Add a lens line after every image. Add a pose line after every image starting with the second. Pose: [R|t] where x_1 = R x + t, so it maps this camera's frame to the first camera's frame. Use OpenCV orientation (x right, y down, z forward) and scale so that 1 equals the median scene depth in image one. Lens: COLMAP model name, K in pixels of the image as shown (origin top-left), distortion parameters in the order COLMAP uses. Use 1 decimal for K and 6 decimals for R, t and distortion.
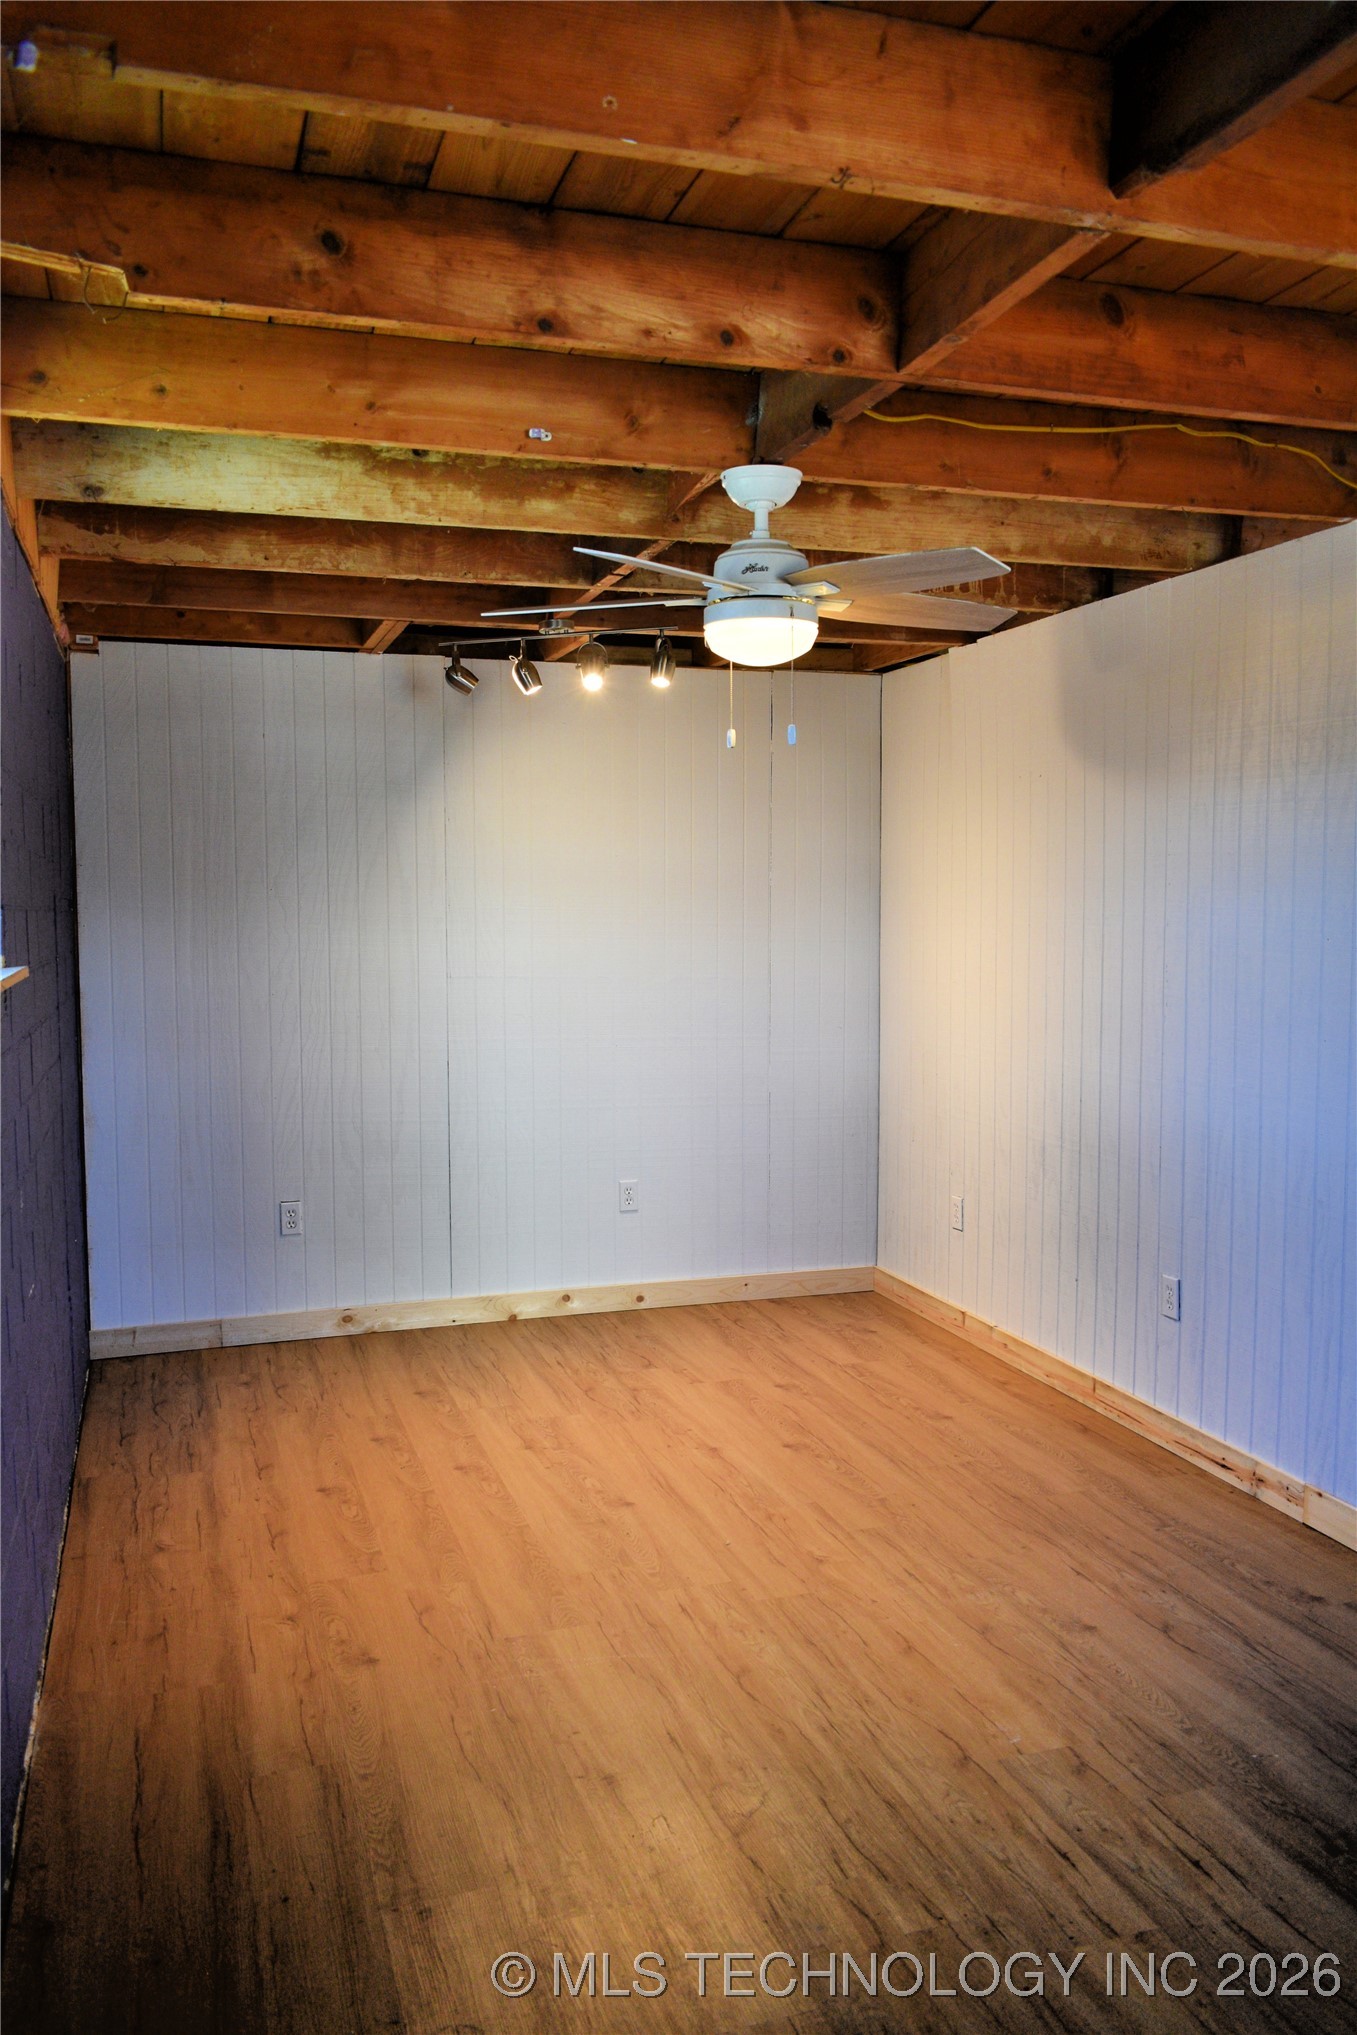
lens RADIAL K [[1608.3, 0, 678.5], [0, 1608.3, 1017.5], [0, 0, 1]] dist [-0.017599, 0.007980]
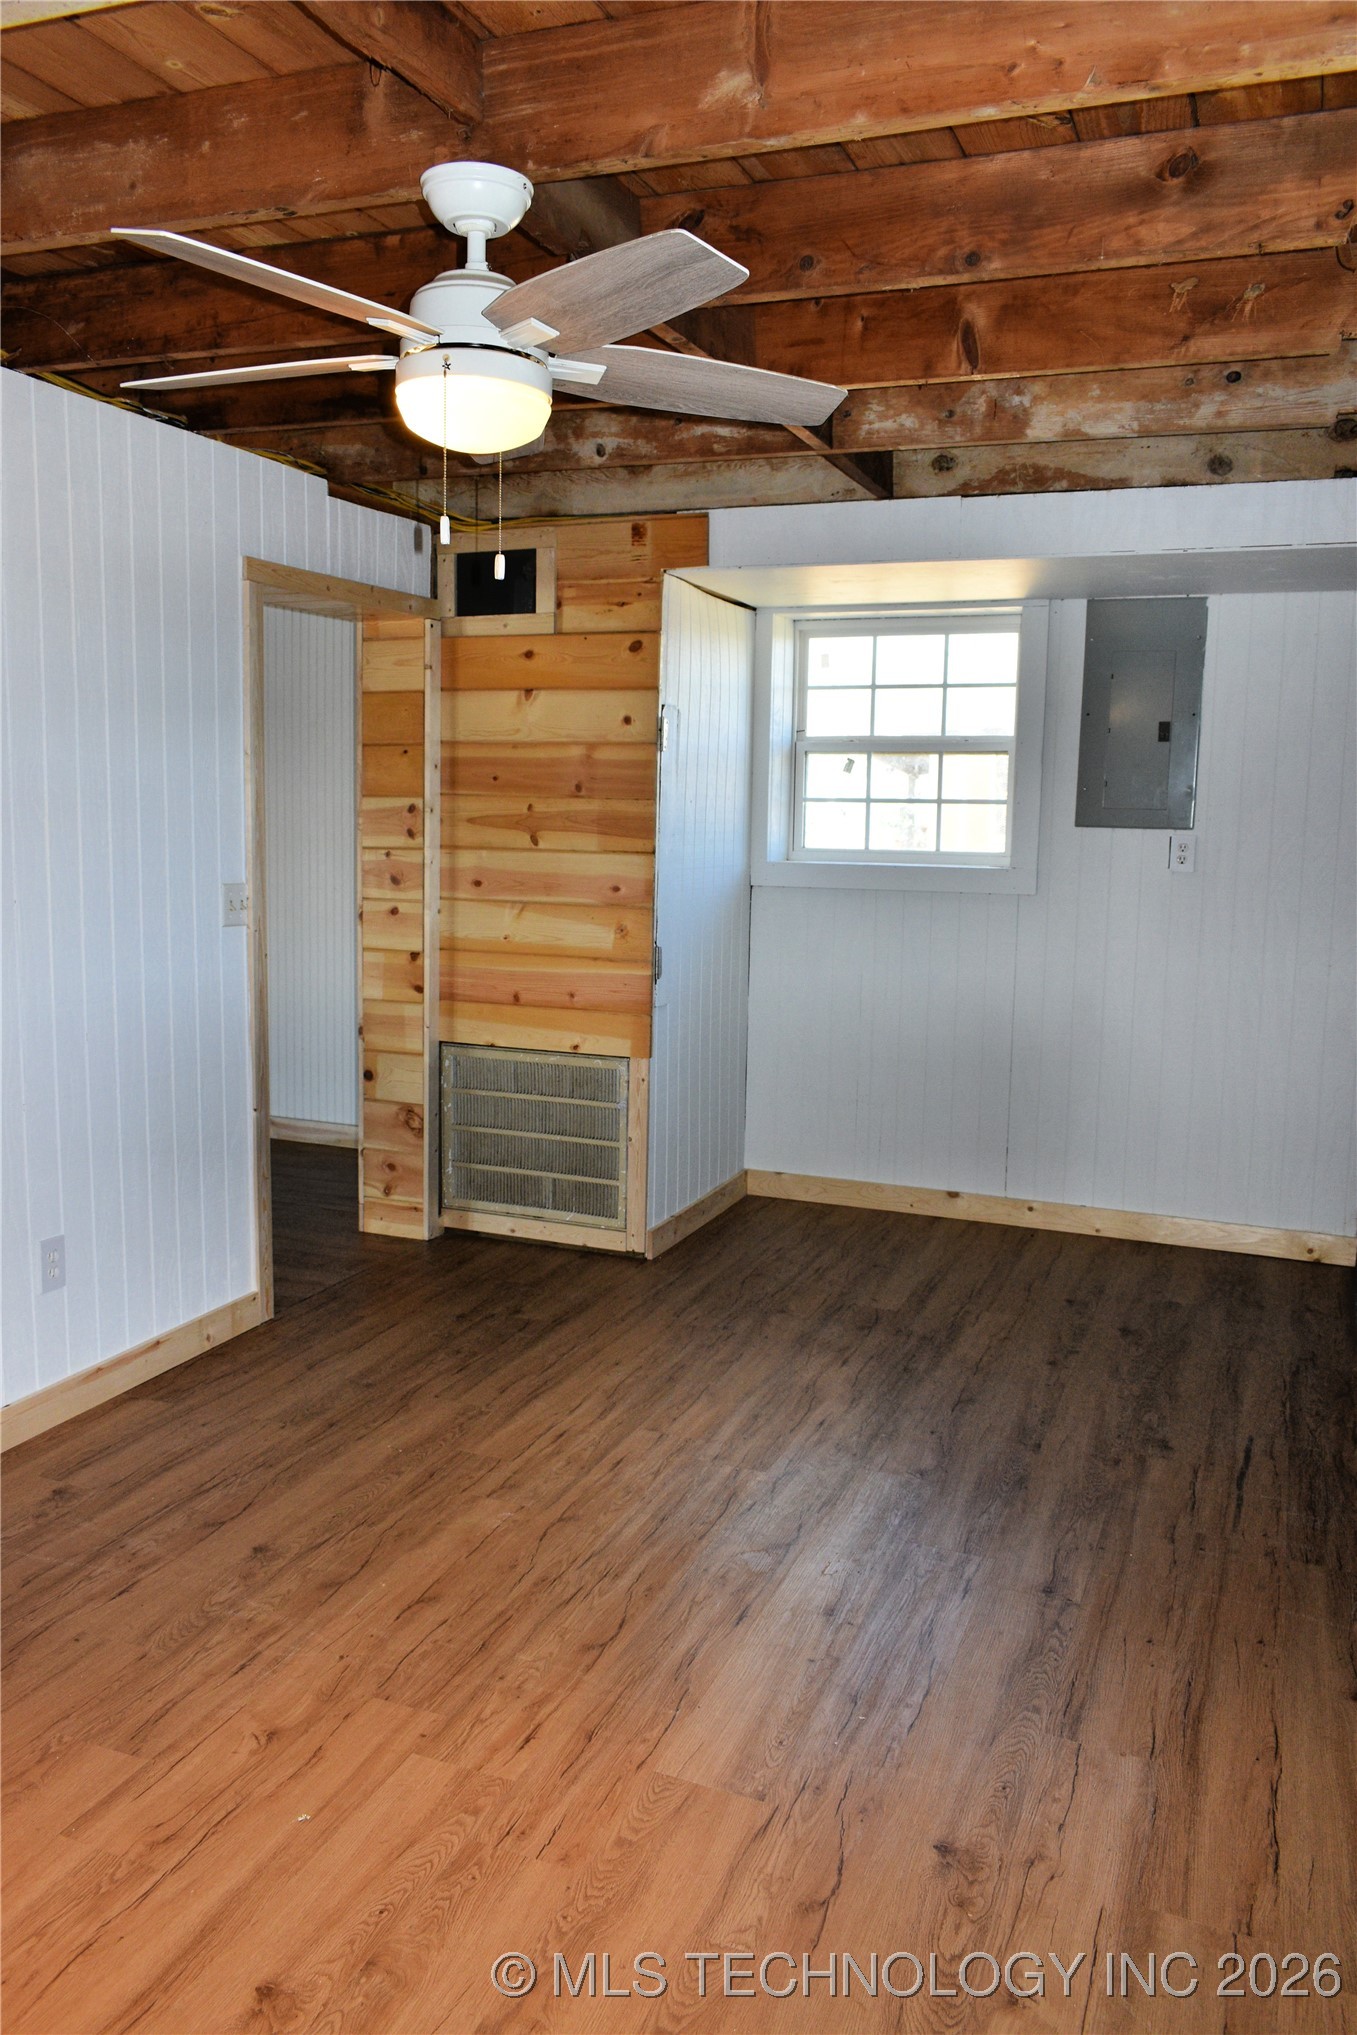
lens RADIAL K [[1559.7, 0, 678.5], [0, 1559.7, 1017.5], [0, 0, 1]] dist [-0.021496, 0.012493]
pose [[-0.772179, -0.095979, 0.628115, -0.495551], [0.028888, 0.982201, 0.185598, -0.094218], [-0.634749, 0.161459, -0.755662, 1.527266]]
